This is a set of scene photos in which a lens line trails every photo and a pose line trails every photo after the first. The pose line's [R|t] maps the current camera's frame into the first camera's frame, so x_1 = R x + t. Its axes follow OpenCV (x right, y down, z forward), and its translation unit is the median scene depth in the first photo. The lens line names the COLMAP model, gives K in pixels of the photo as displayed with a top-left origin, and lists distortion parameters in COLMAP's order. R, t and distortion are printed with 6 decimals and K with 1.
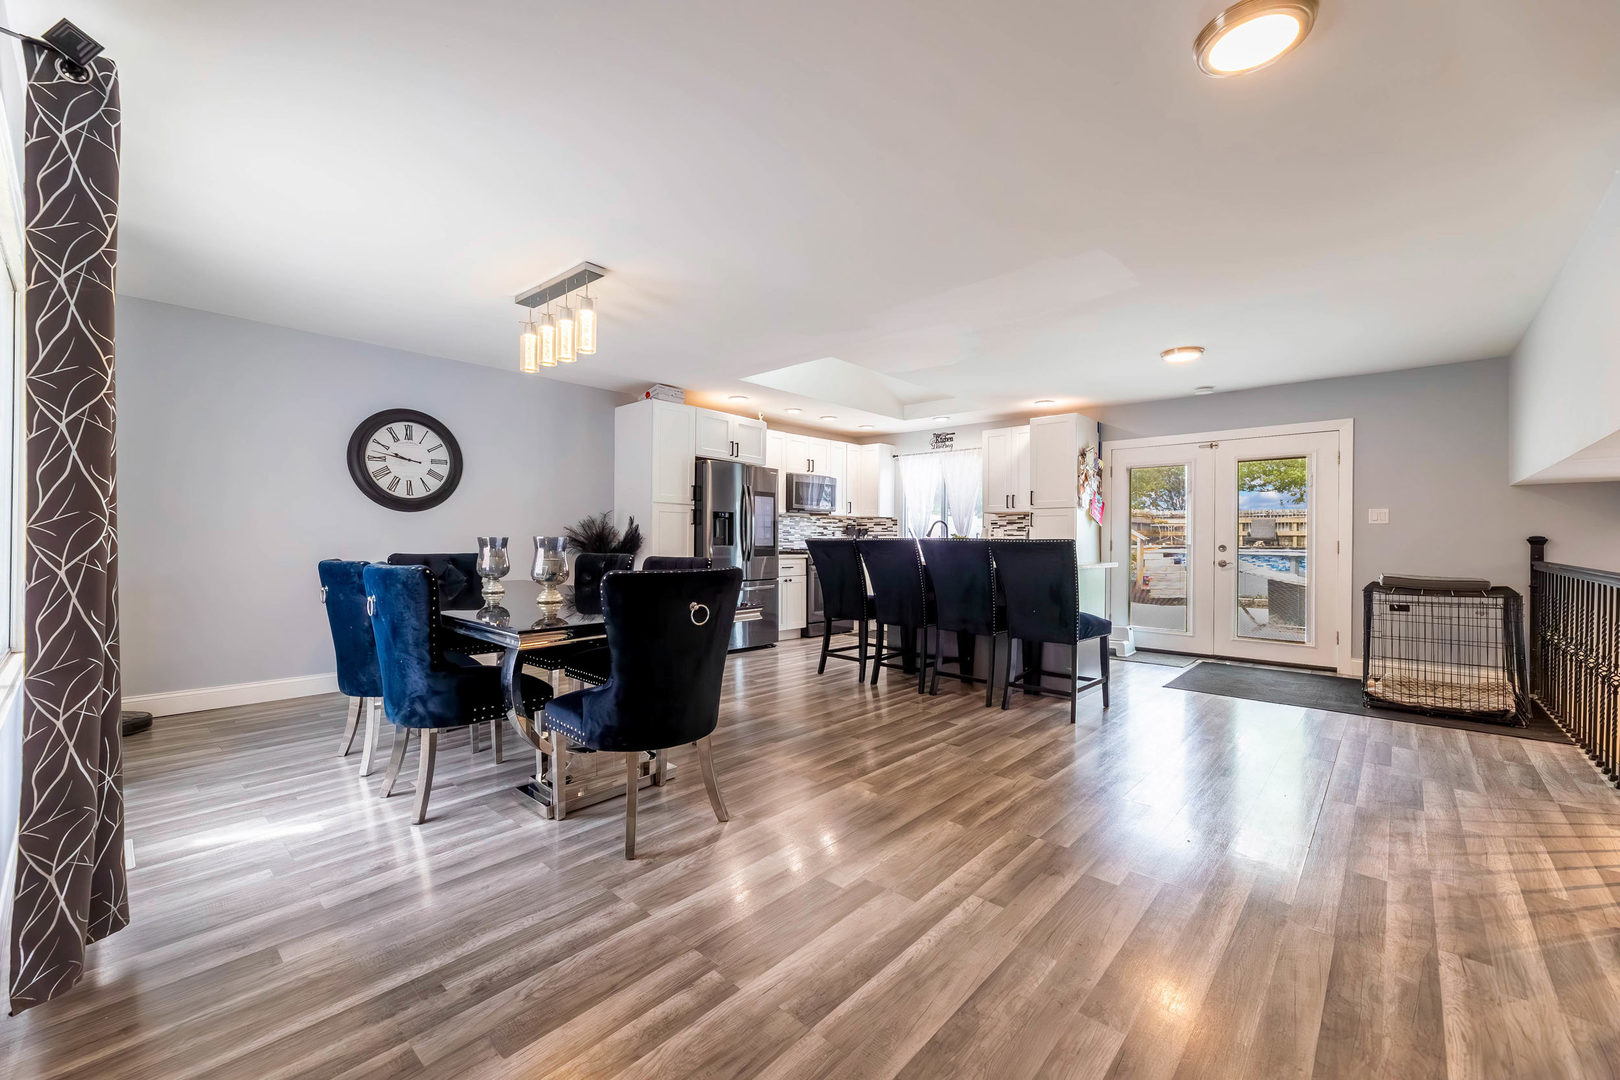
lens RADIAL K [[668.5, 0, 792.7], [0, 668.5, 540.7], [0, 0, 1]] dist [-0.000807, 0.000026]
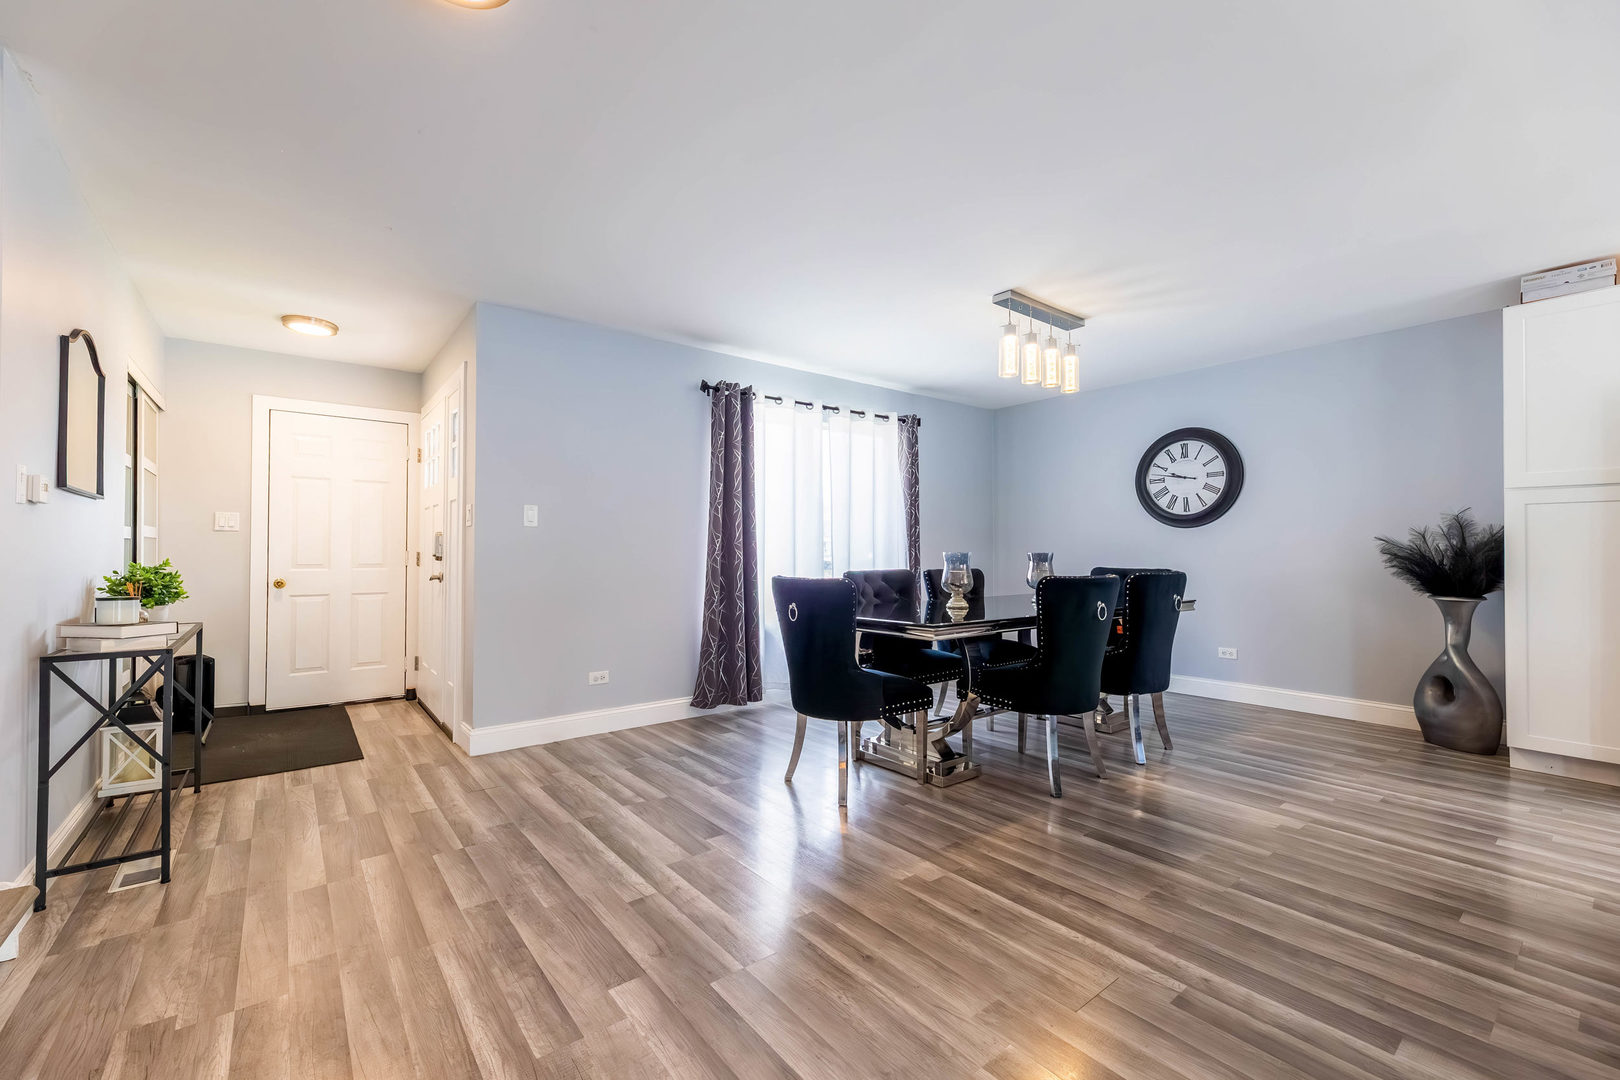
lens RADIAL K [[668.5, 0, 792.7], [0, 668.5, 540.7], [0, 0, 1]] dist [-0.000807, 0.000026]
pose [[-0.181144, -0.023664, -0.983172, 0.435579], [-0.002344, 0.999718, -0.023630, 0.001408], [0.983454, -0.001976, -0.181148, 0.479027]]
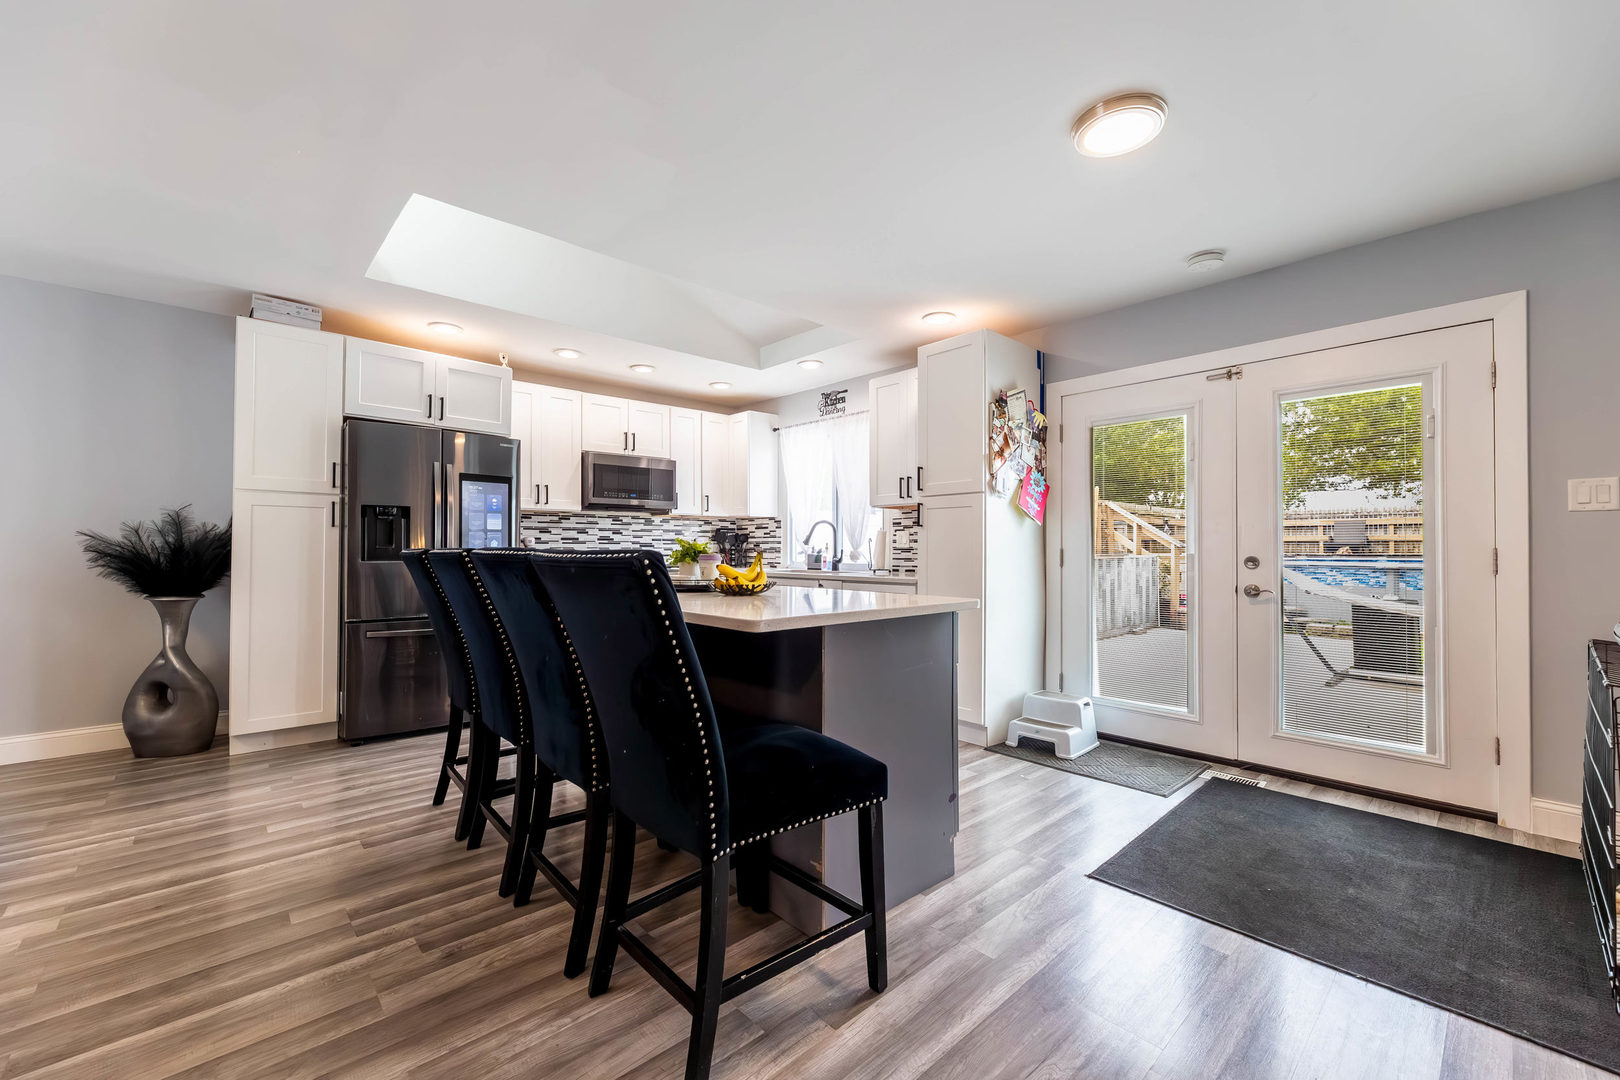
lens RADIAL K [[647.6, 0, 807.7], [0, 647.6, 541.7], [0, 0, 1]] dist [-0.000646, -0.000084]
pose [[0.996074, -0.006272, -0.088296, 0.332051], [0.005244, 0.999916, -0.011873, -0.001306], [0.088364, 0.011363, 0.996023, 0.447995]]
